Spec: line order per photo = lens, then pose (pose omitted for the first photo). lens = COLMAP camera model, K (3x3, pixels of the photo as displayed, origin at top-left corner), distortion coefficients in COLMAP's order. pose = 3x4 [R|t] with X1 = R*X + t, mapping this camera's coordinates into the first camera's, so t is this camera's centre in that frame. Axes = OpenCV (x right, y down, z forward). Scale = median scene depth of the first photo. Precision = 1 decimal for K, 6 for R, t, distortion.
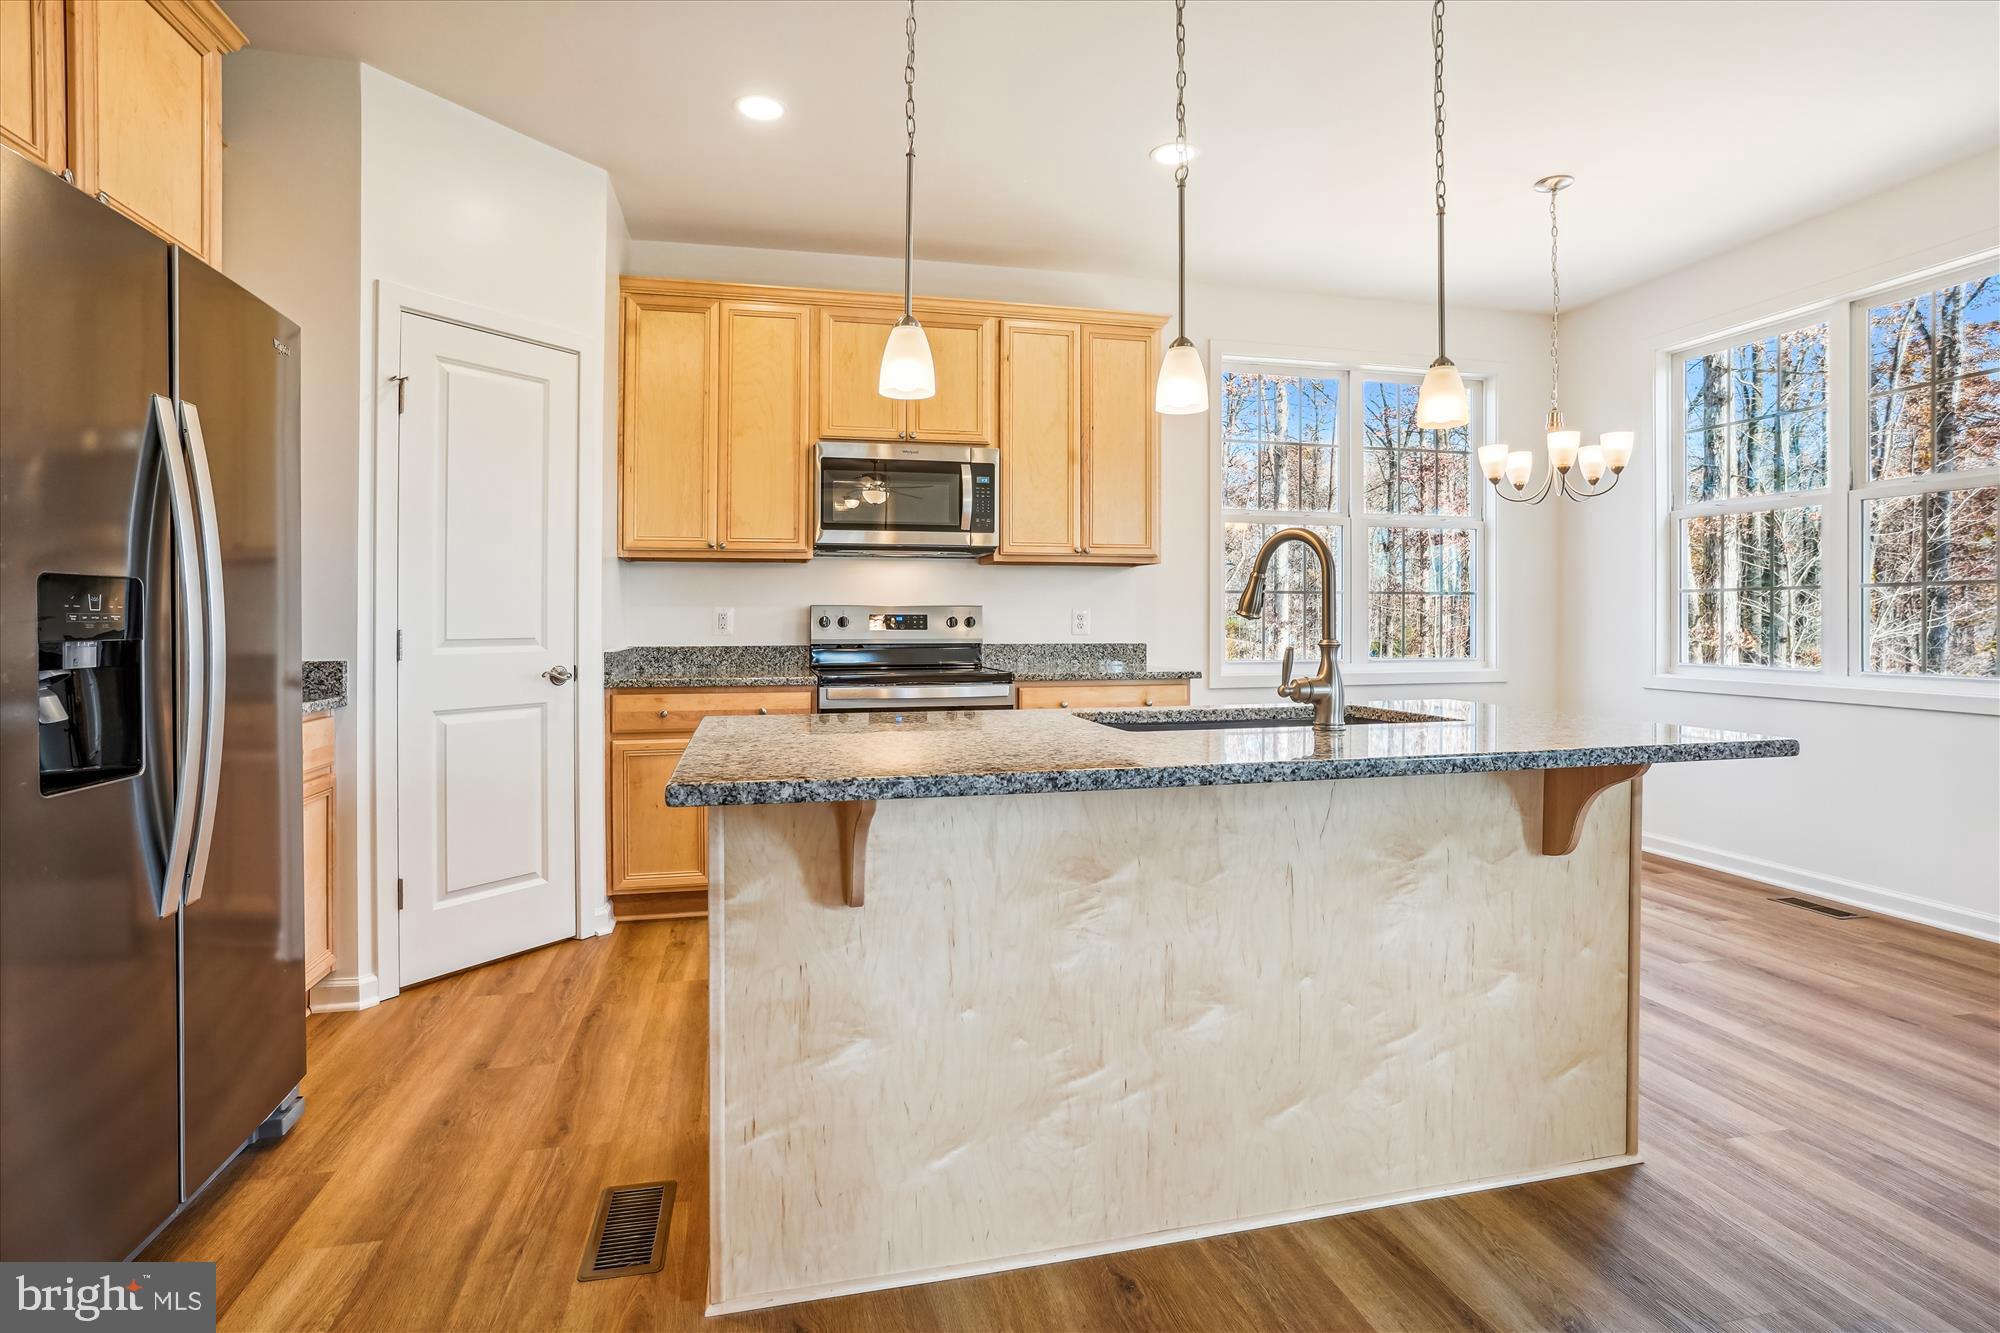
lens RADIAL K [[1009.9, 0, 999.8], [0, 1009.9, 615.4], [0, 0, 1]] dist [-0.072524, 0.046298]
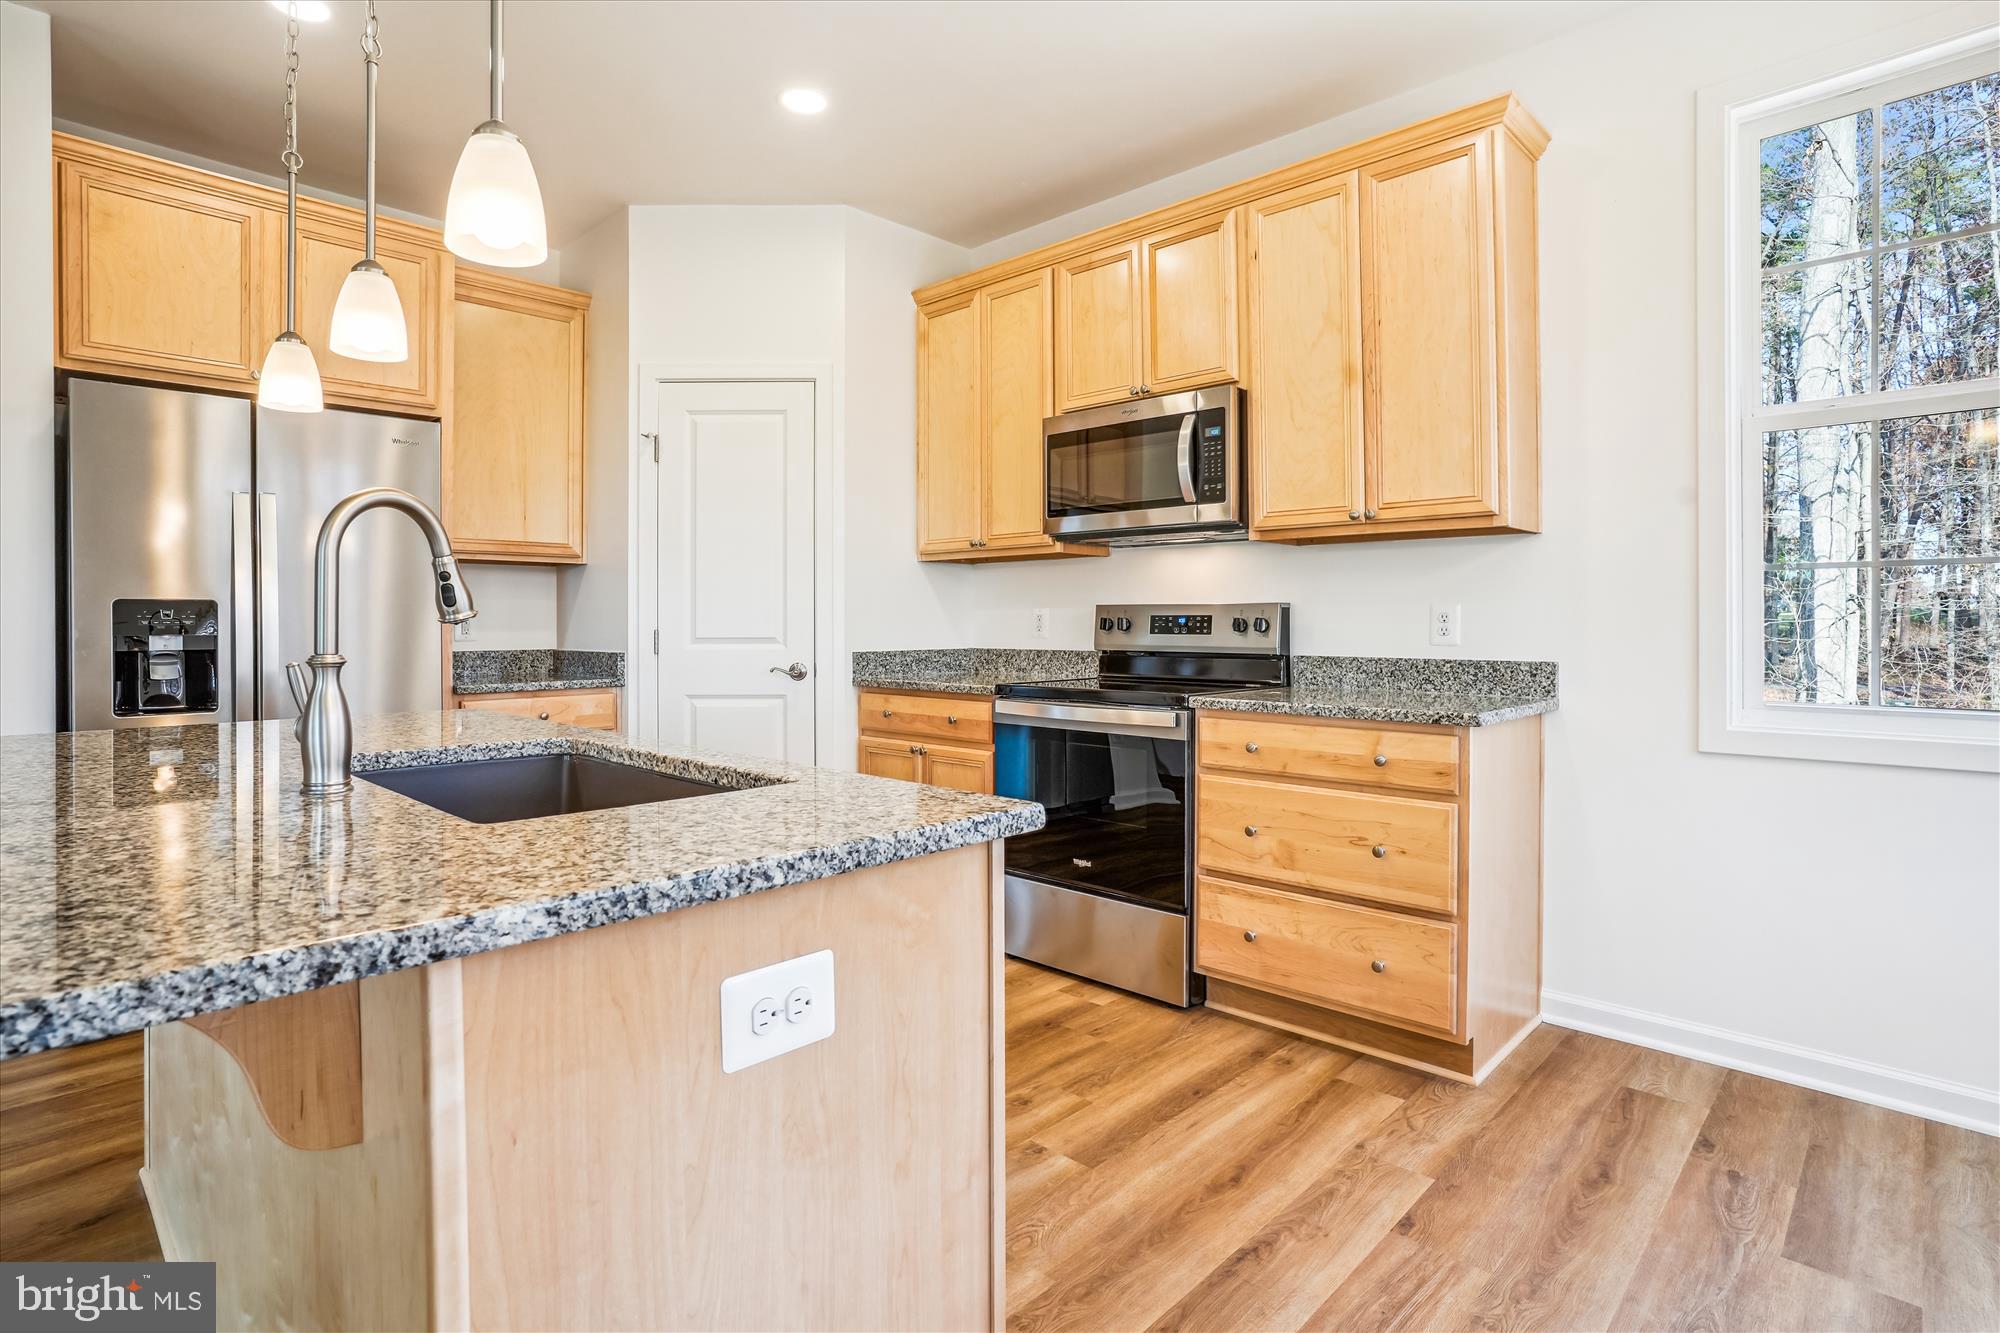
lens RADIAL K [[1009.9, 0, 999.8], [0, 1009.9, 615.4], [0, 0, 1]] dist [-0.072524, 0.046298]
pose [[0.534753, -0.005080, -0.844993, 0.525676], [0.003215, 0.999987, -0.003978, 0.001813], [0.845003, -0.000589, 0.534762, 0.485619]]
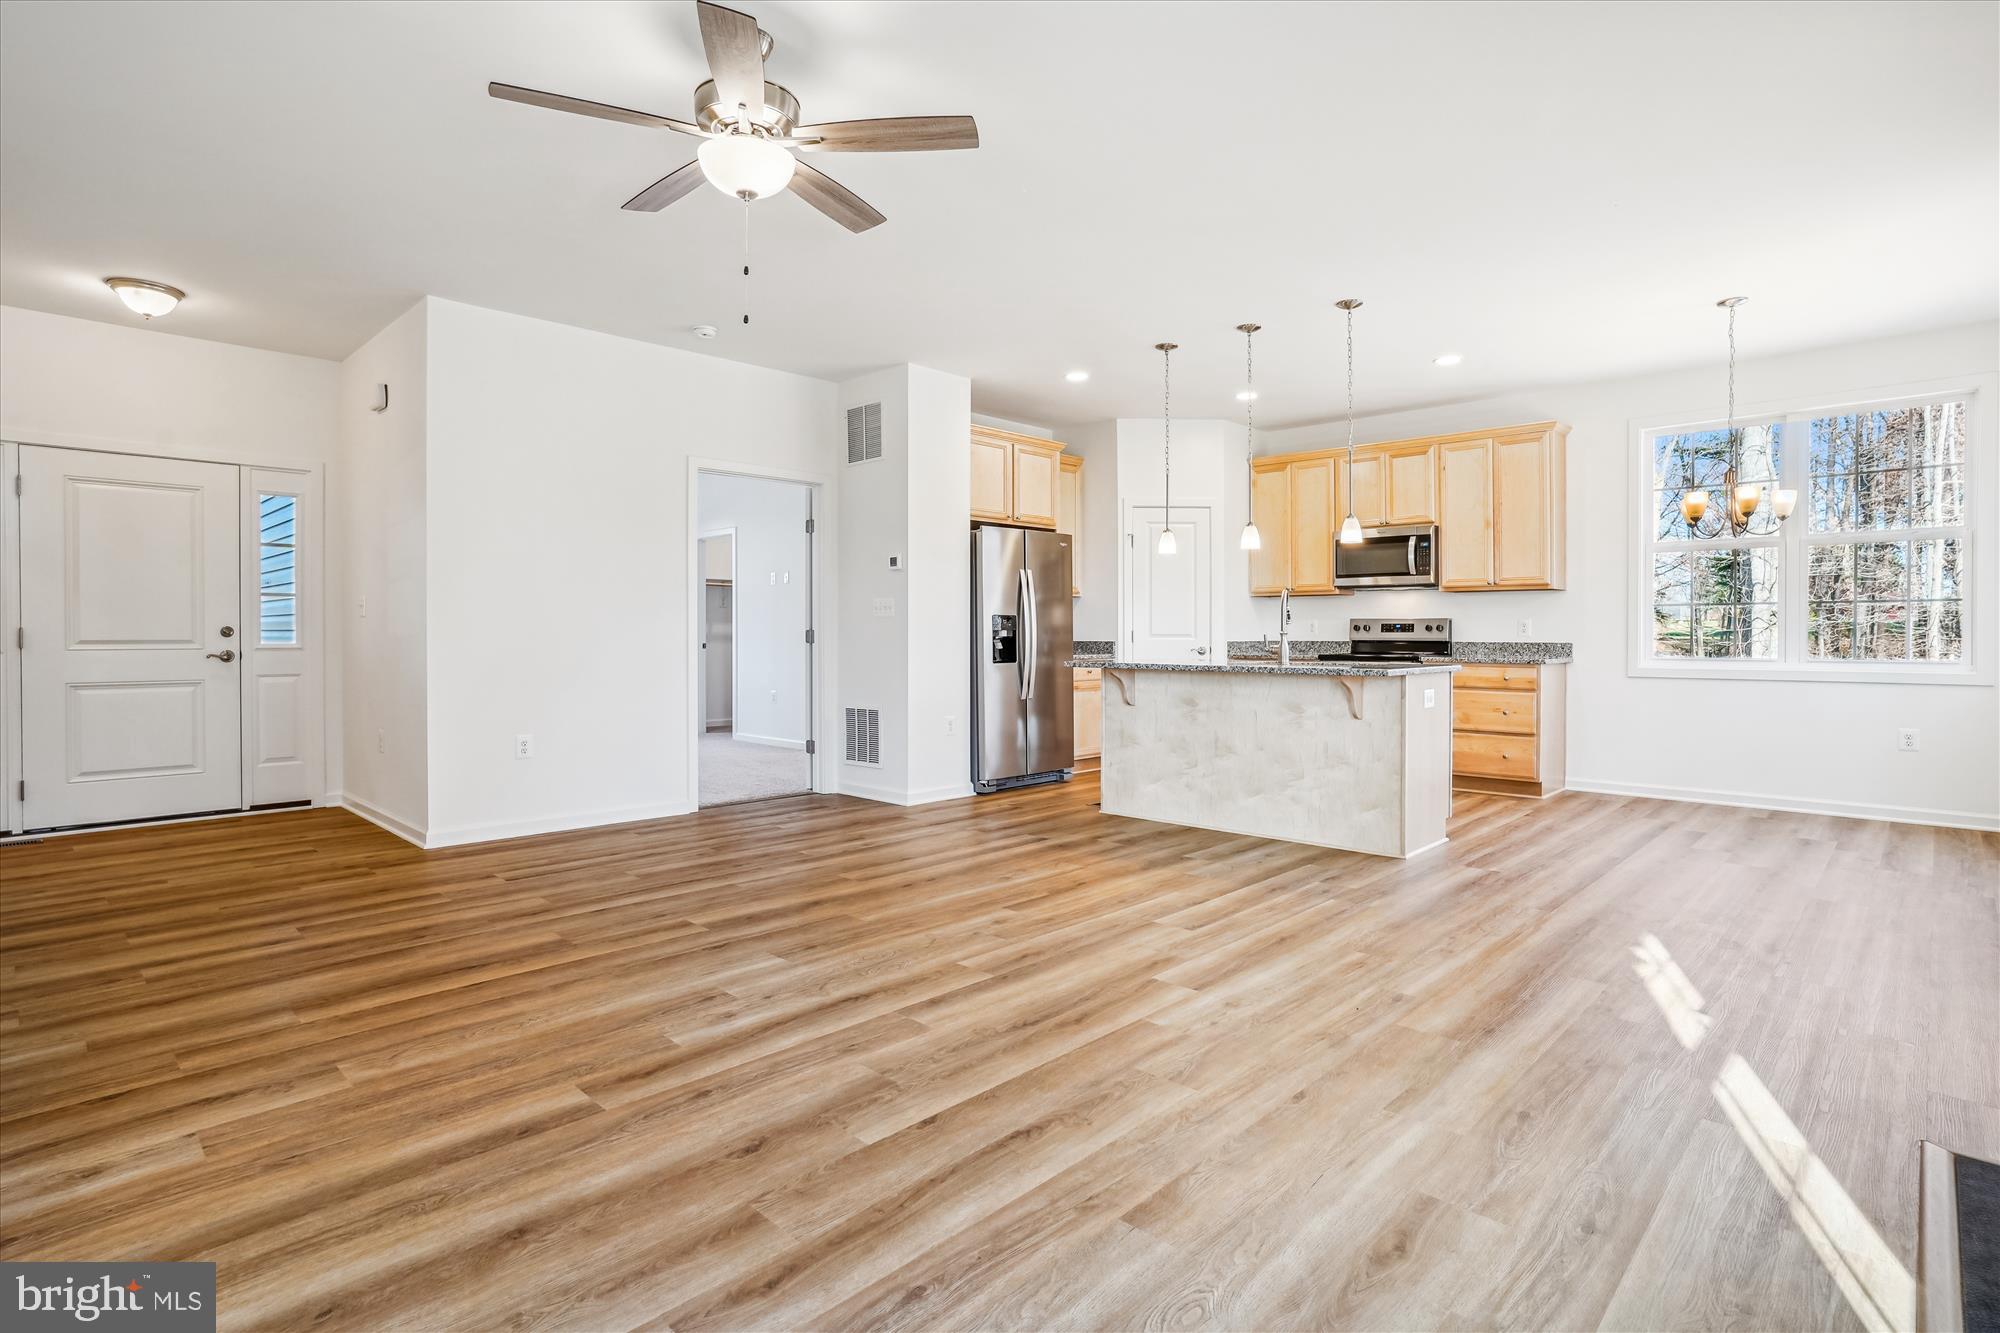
lens RADIAL K [[996.1, 0, 1007.9], [0, 996.1, 636.1], [0, 0, 1]] dist [-0.040279, 0.000004]
pose [[0.536679, 0.004671, -0.843774, 1.031563], [0.000340, 0.999983, 0.005752, 0.010997], [0.843787, -0.003374, 0.536668, -0.498103]]
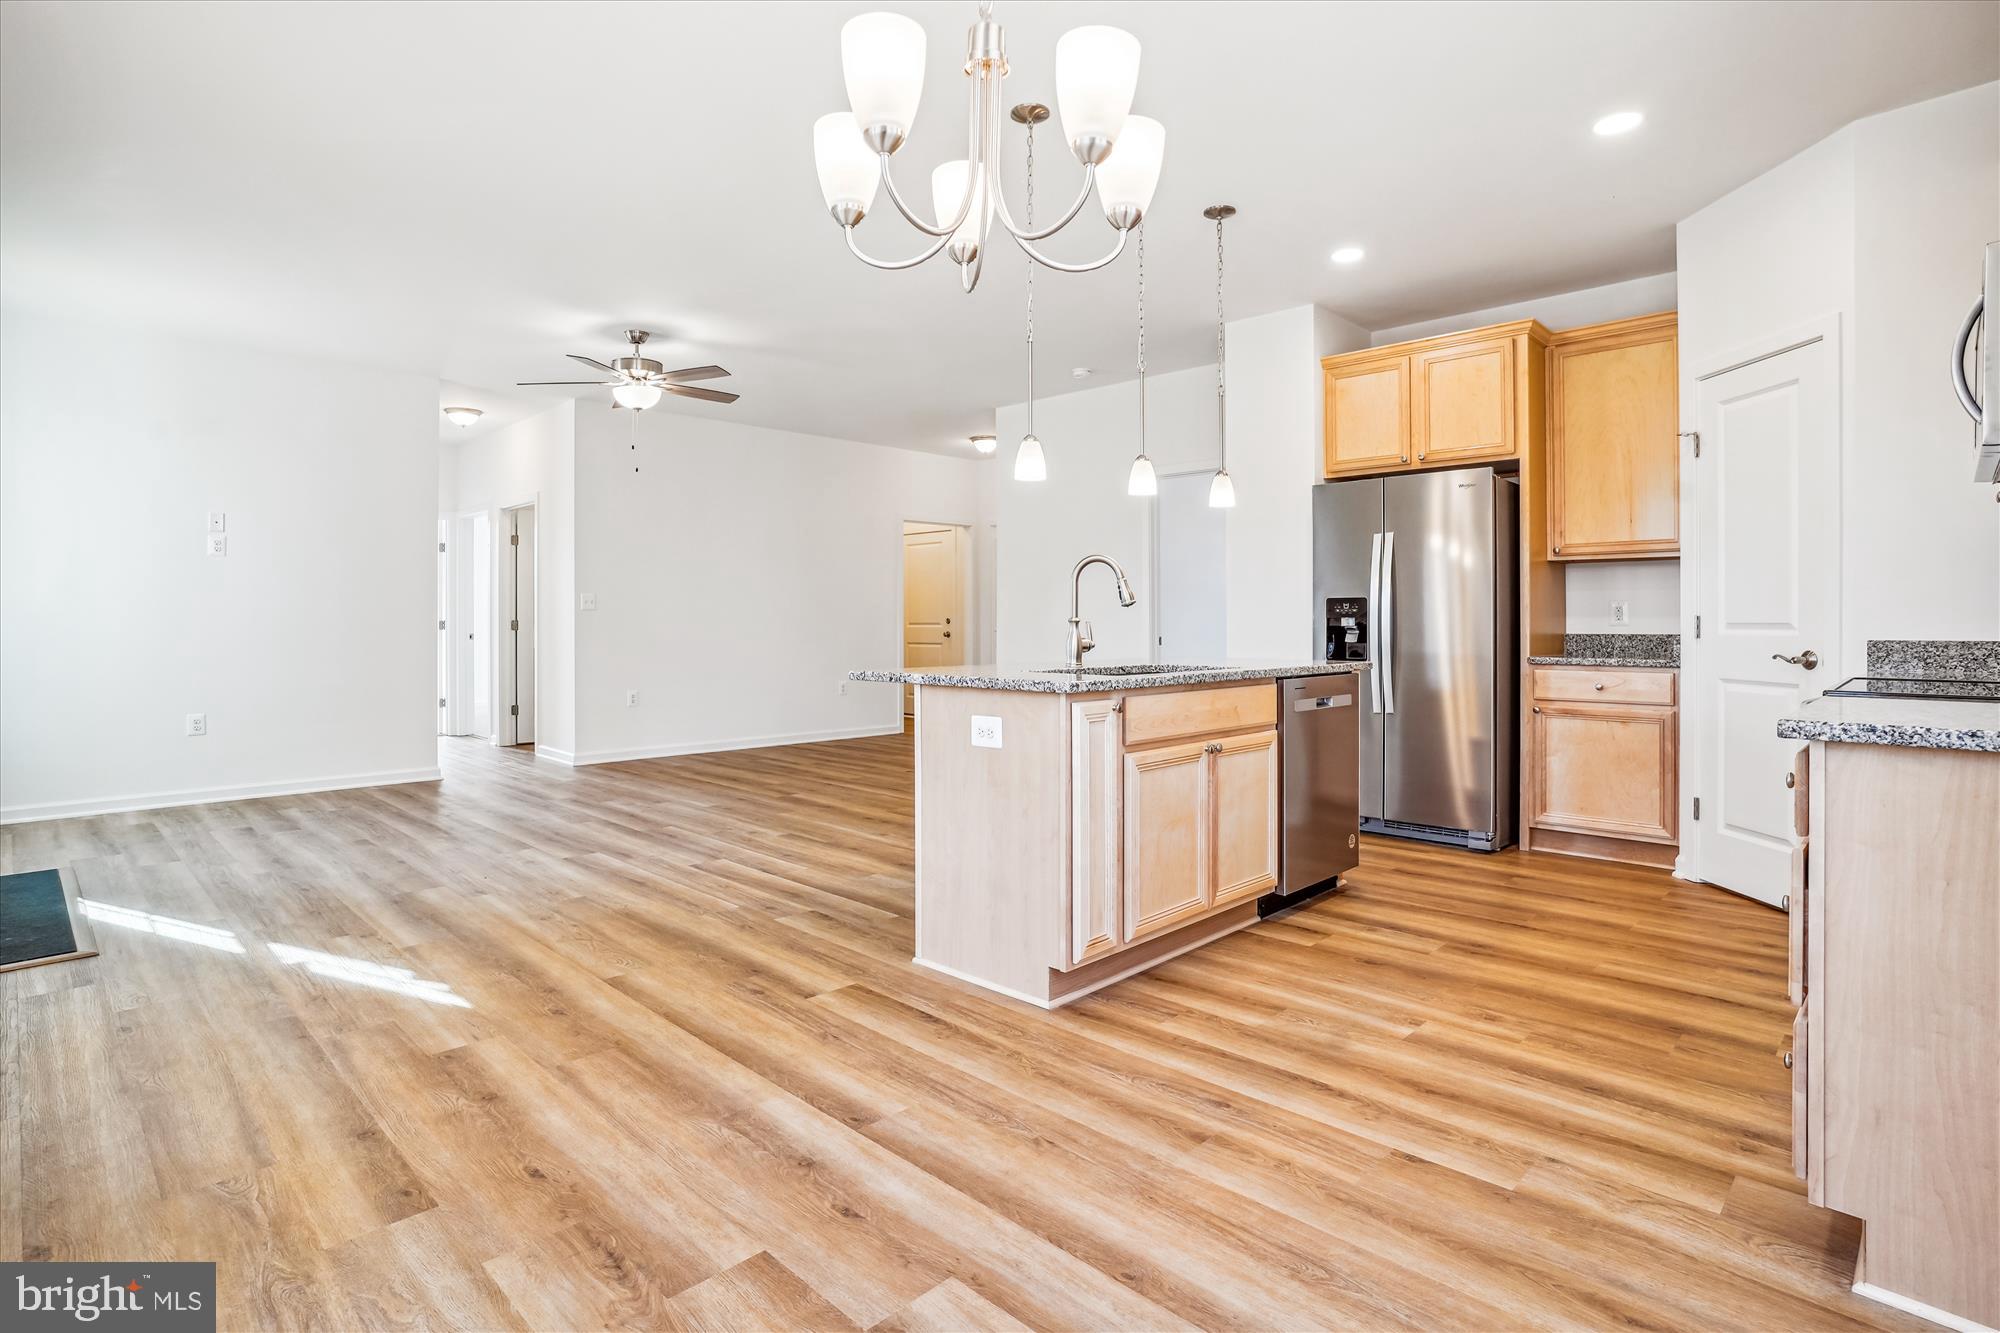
lens RADIAL K [[1009.9, 0, 999.8], [0, 1009.9, 615.4], [0, 0, 1]] dist [-0.072524, 0.046298]
pose [[-0.850787, -0.002022, -0.525507, 0.666054], [0.002387, 0.999967, -0.007711, 0.016443], [0.525506, -0.007815, -0.850754, 1.177210]]
